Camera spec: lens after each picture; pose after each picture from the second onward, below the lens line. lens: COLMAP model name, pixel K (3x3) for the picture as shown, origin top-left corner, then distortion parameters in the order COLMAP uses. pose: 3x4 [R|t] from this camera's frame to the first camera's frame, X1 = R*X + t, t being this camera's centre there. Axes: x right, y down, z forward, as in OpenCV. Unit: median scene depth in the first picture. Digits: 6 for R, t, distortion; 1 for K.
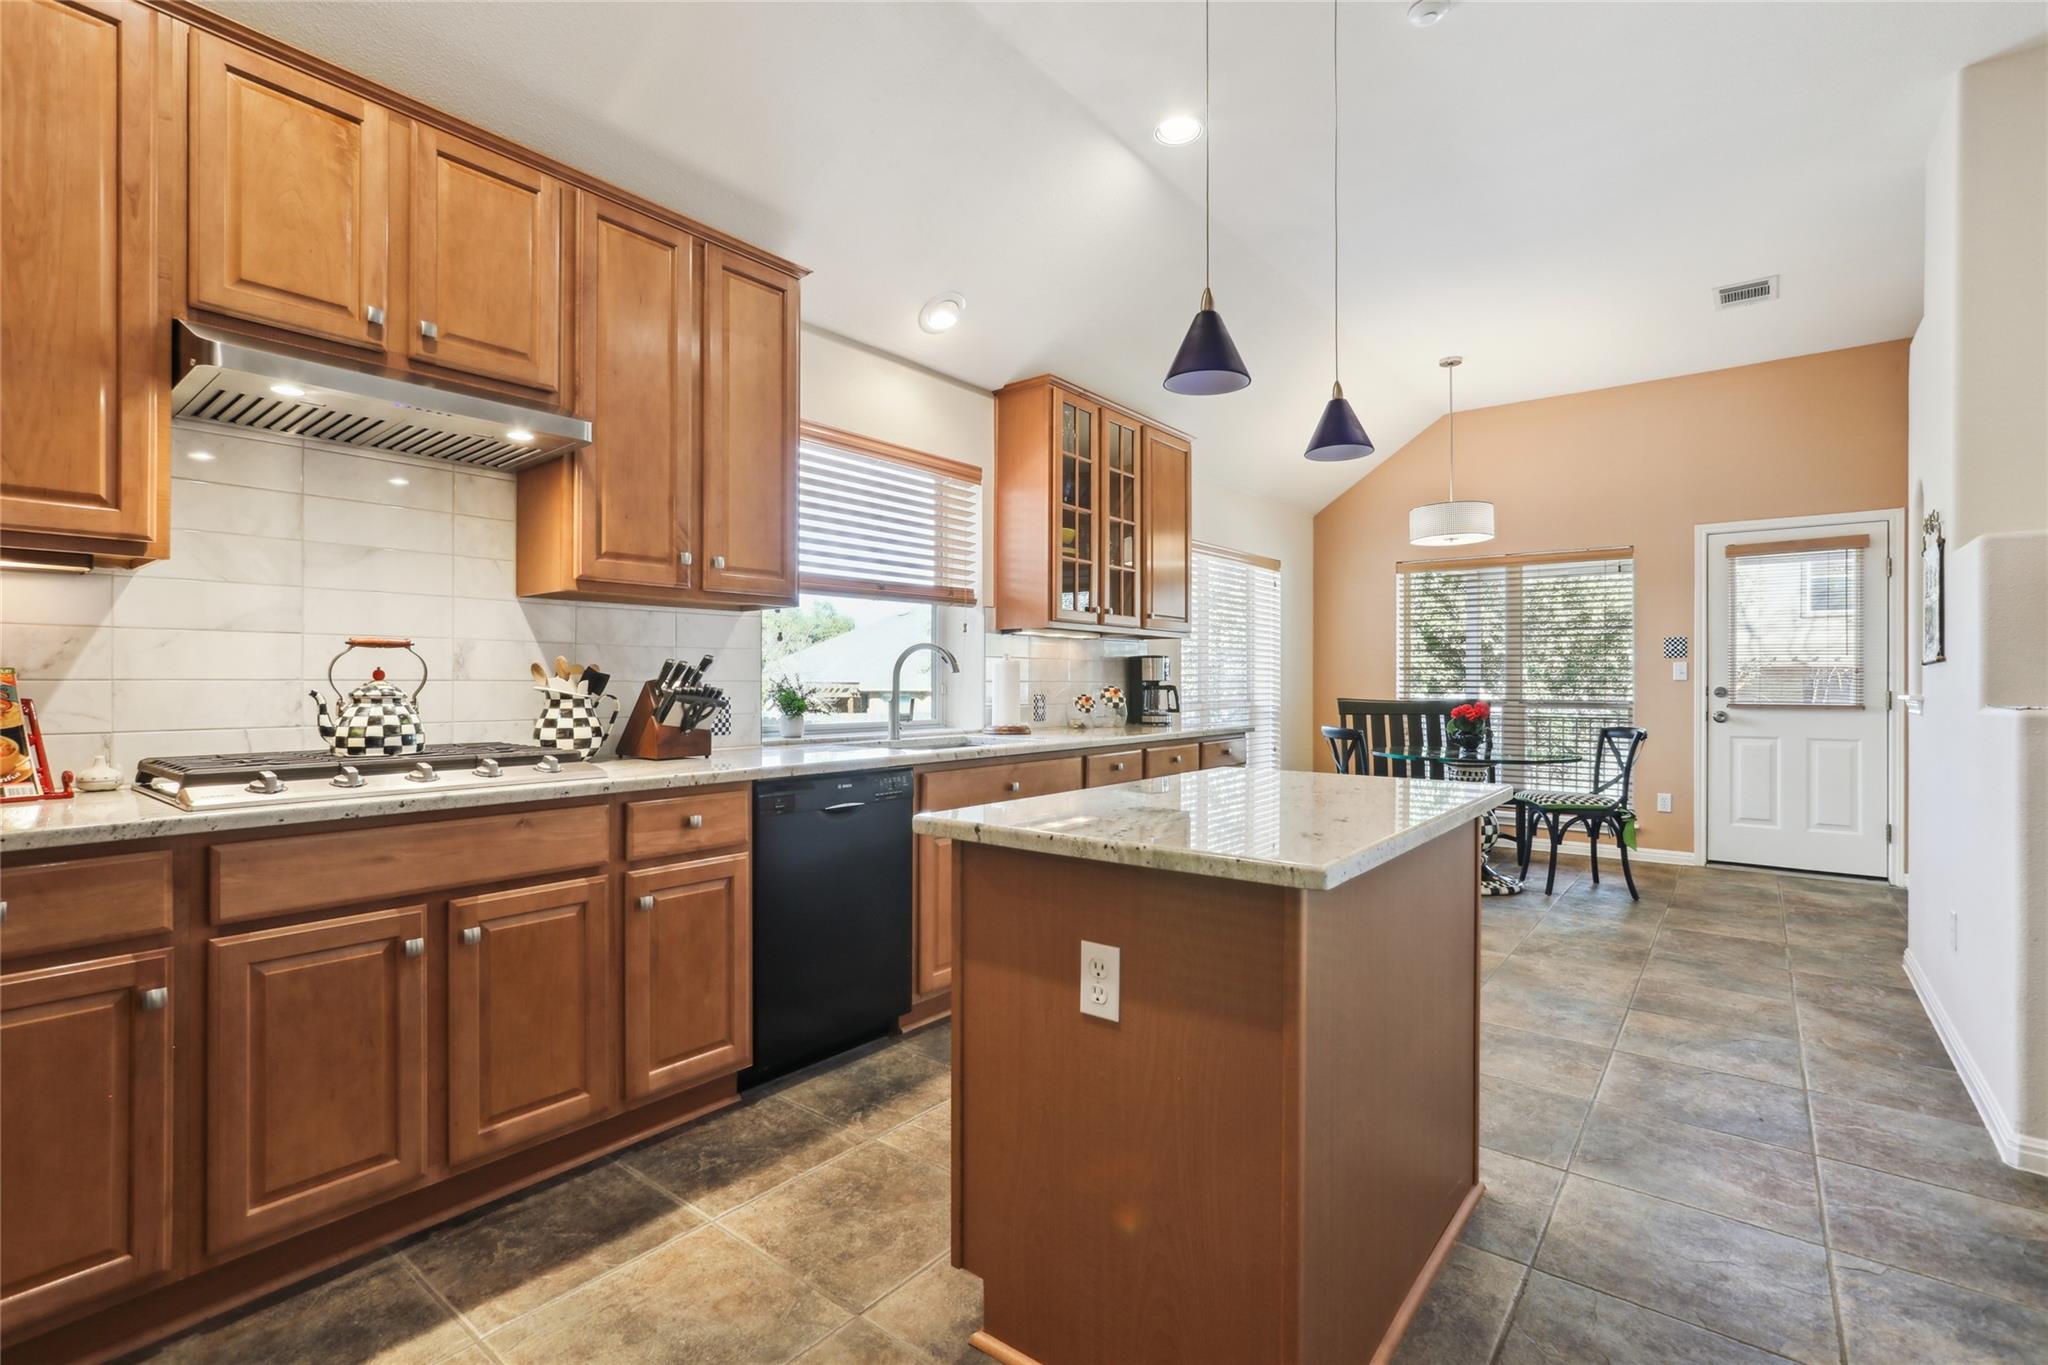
lens RADIAL K [[927.8, 0, 1017.0], [0, 927.8, 682.7], [0, 0, 1]] dist [-0.017712, 0.001400]
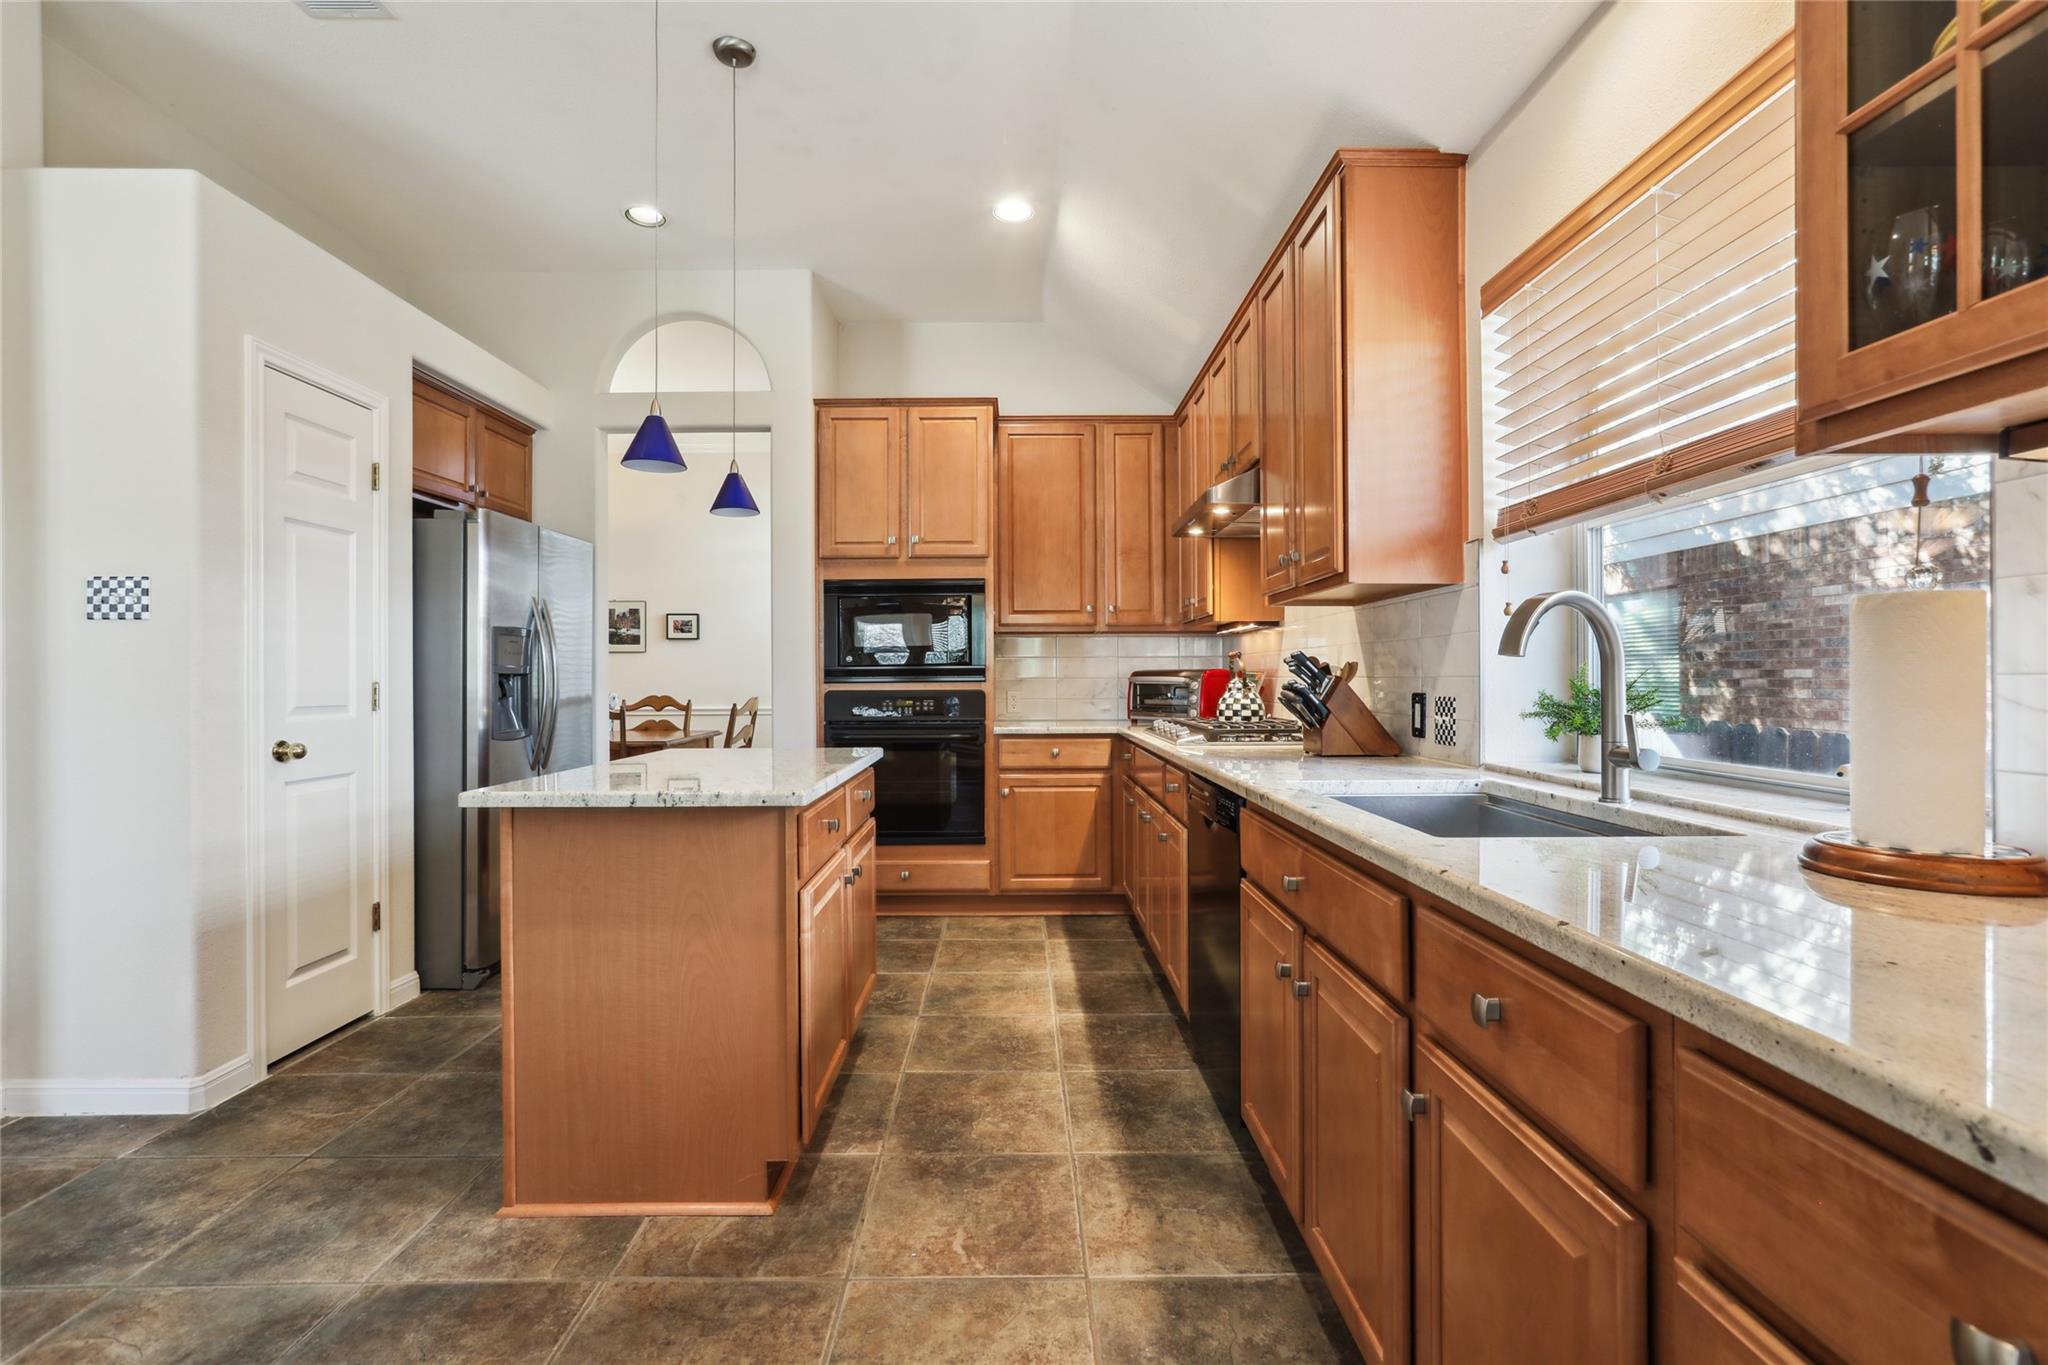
lens RADIAL K [[927.8, 0, 1015.5], [0, 927.8, 677.4], [0, 0, 1]] dist [-0.017712, 0.001400]
pose [[-0.781067, 0.002207, -0.624443, 0.621130], [0.004761, 0.999986, -0.002421, 0.001575], [0.624429, -0.004864, -0.781067, 1.895394]]
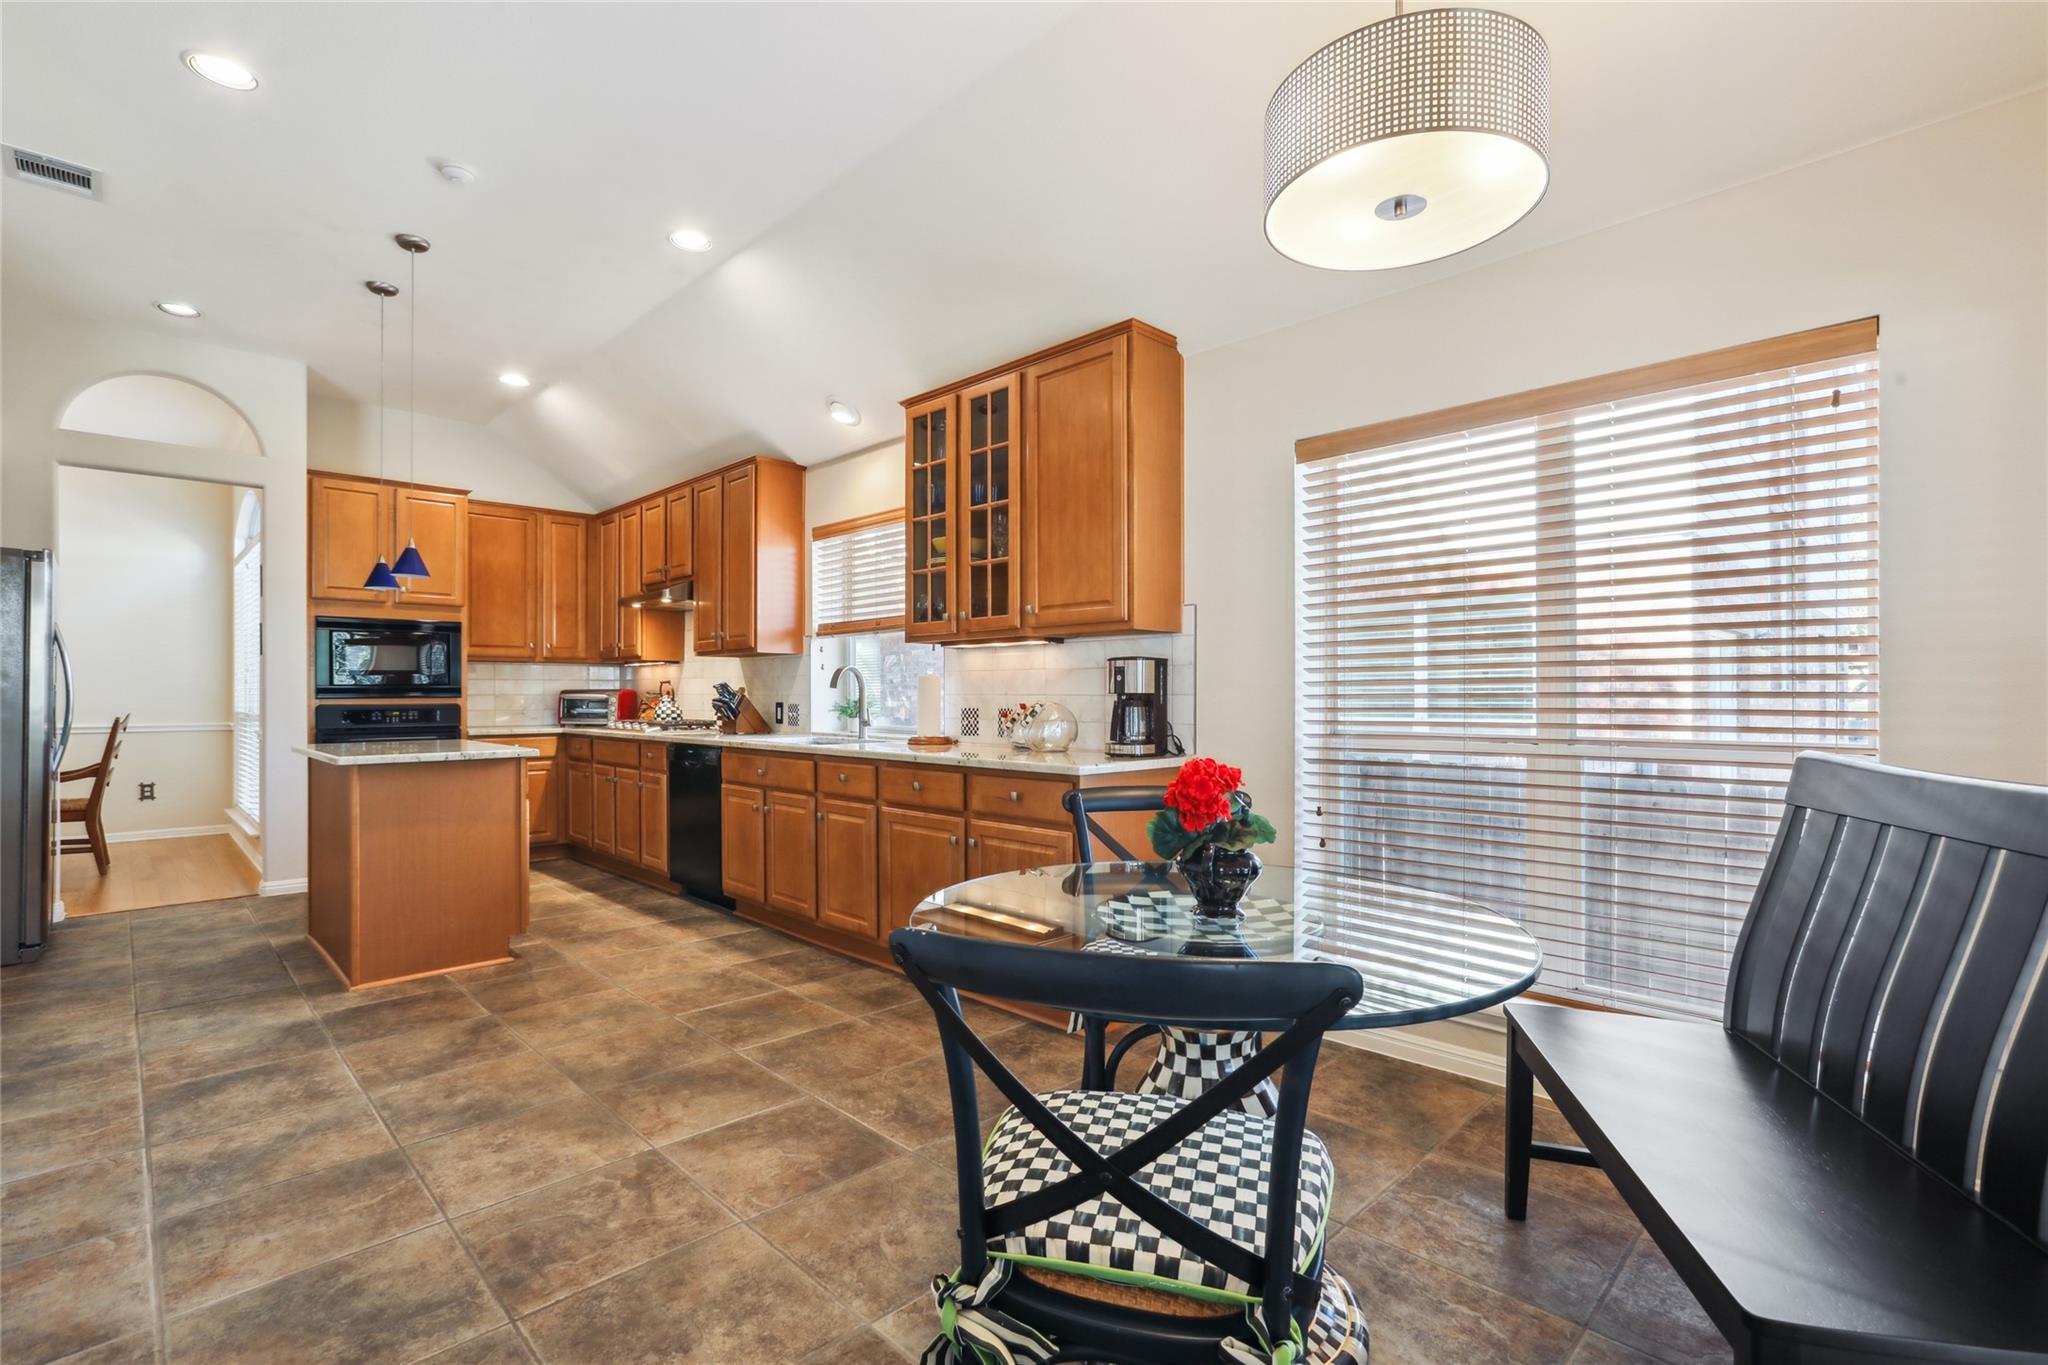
lens RADIAL K [[927.8, 0, 1027.2], [0, 927.8, 690.5], [0, 0, 1]] dist [-0.017712, 0.001400]
pose [[-0.112003, -0.002507, -0.993705, 1.892564], [0.002657, 0.999992, -0.002823, -0.002280], [0.993704, -0.002957, -0.111996, 2.240742]]
